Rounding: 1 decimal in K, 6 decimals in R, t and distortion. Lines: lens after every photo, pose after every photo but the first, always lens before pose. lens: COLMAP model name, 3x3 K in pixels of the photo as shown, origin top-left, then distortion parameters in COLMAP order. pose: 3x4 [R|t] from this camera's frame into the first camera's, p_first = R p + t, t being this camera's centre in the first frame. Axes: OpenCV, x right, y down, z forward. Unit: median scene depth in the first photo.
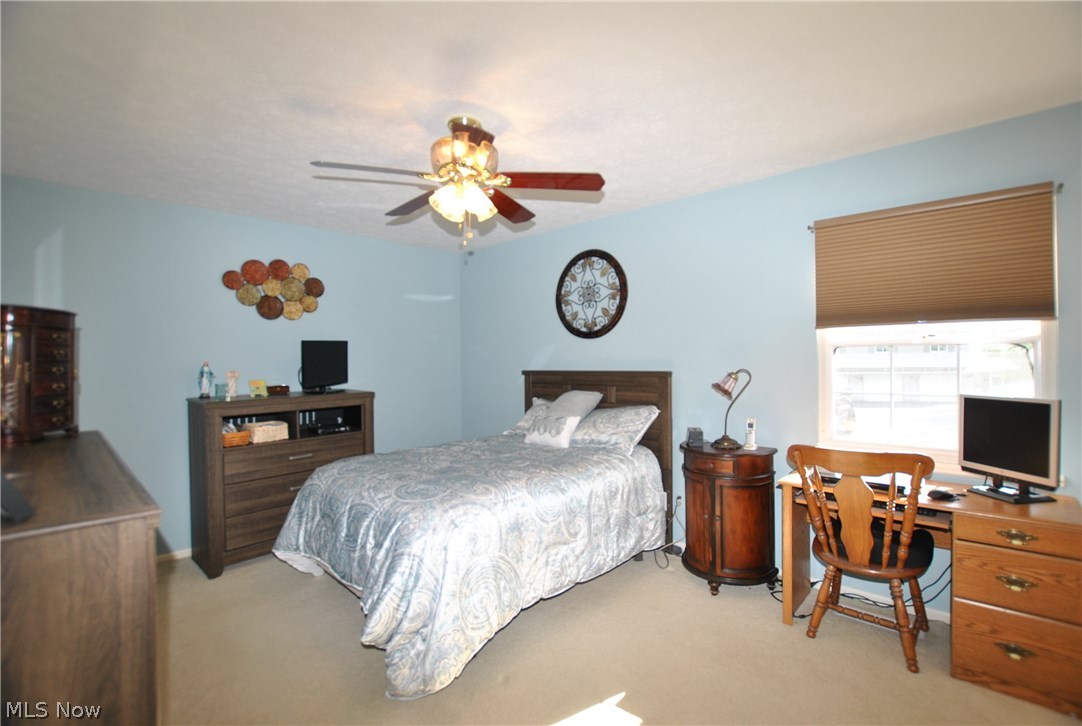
lens RADIAL K [[478.3, 0, 550.1], [0, 478.3, 357.0], [0, 0, 1]] dist [-0.025253, 0.000156]
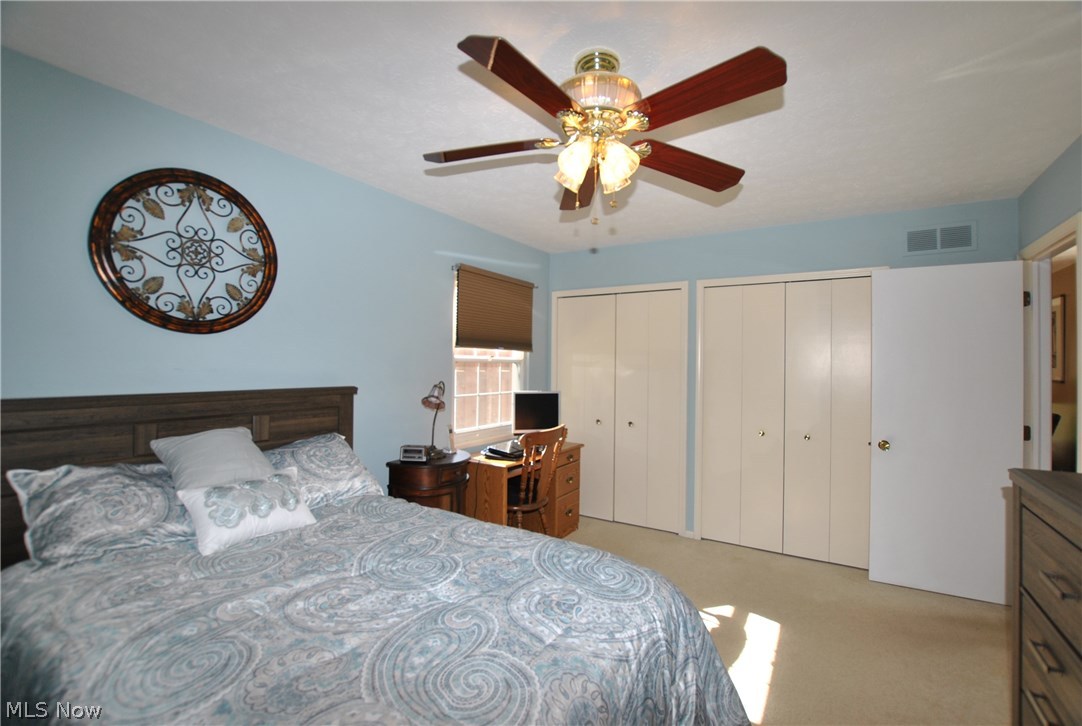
lens RADIAL K [[478.3, 0, 550.1], [0, 478.3, 357.0], [0, 0, 1]] dist [-0.025253, 0.000156]
pose [[-0.175818, 0.023764, 0.984136, -0.527365], [-0.014615, 0.999535, -0.026747, -0.003004], [-0.984314, -0.019086, -0.175389, 0.704041]]
